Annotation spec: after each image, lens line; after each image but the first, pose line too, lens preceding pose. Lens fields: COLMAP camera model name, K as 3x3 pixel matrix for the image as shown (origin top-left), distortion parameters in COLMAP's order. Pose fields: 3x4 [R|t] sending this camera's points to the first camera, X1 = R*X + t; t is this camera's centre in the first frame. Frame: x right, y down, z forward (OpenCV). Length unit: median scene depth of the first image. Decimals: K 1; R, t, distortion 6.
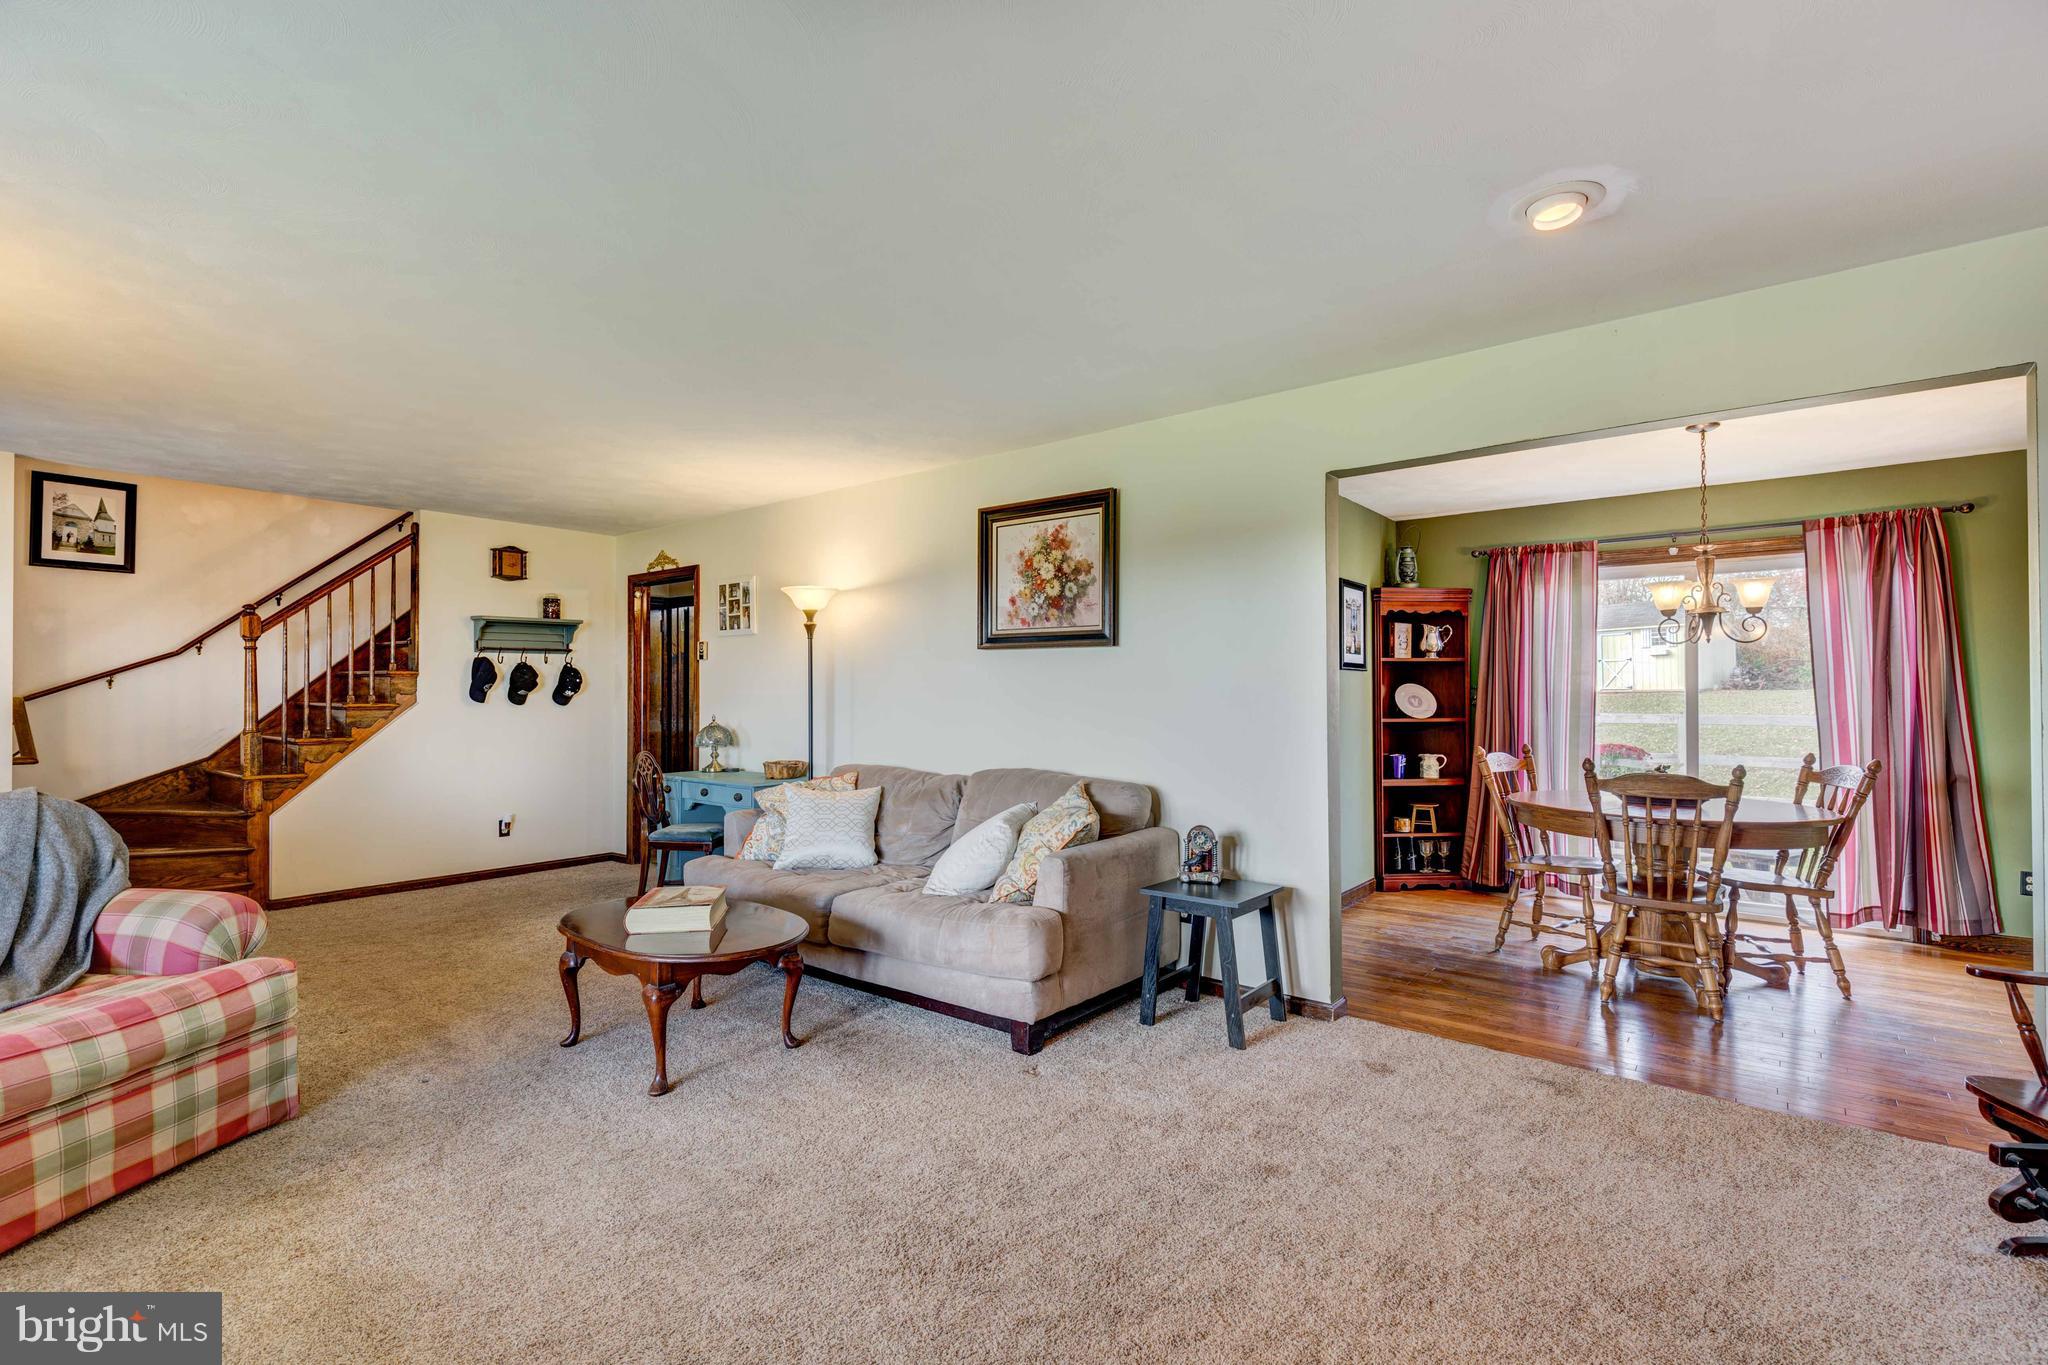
lens RADIAL K [[923.1, 0, 1024.9], [0, 923.1, 684.8], [0, 0, 1]] dist [0.026311, -0.016594]
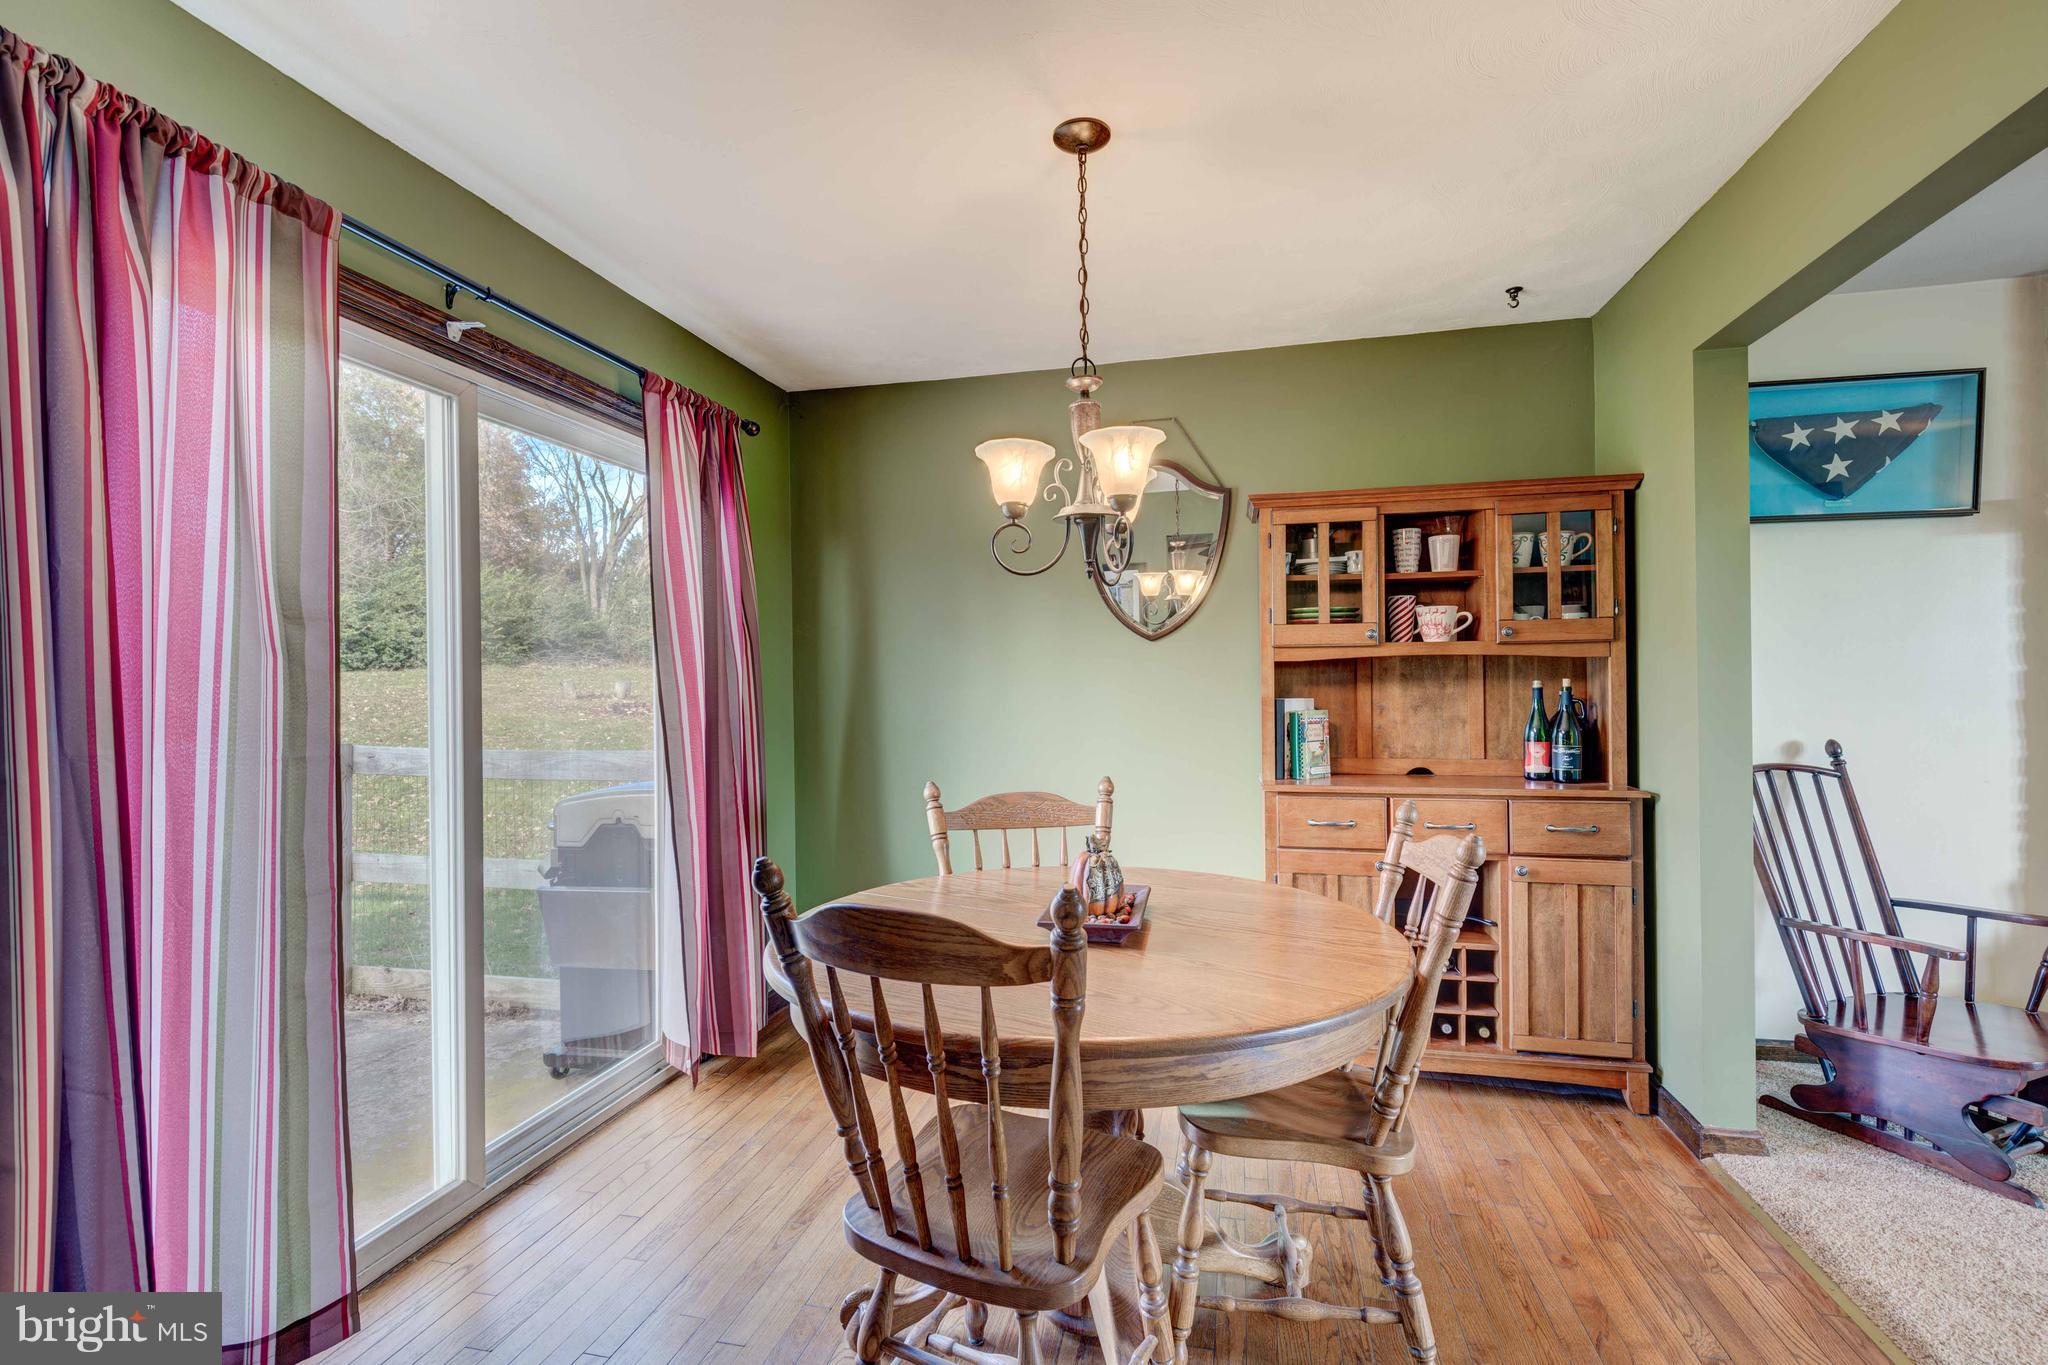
lens RADIAL K [[923.1, 0, 1024.9], [0, 923.1, 684.8], [0, 0, 1]] dist [0.026311, -0.016594]
pose [[-0.425273, 0.009051, 0.905020, 0.294363], [0.003373, 0.999959, -0.008415, 0.013326], [-0.905059, -0.000526, -0.425286, 1.188980]]
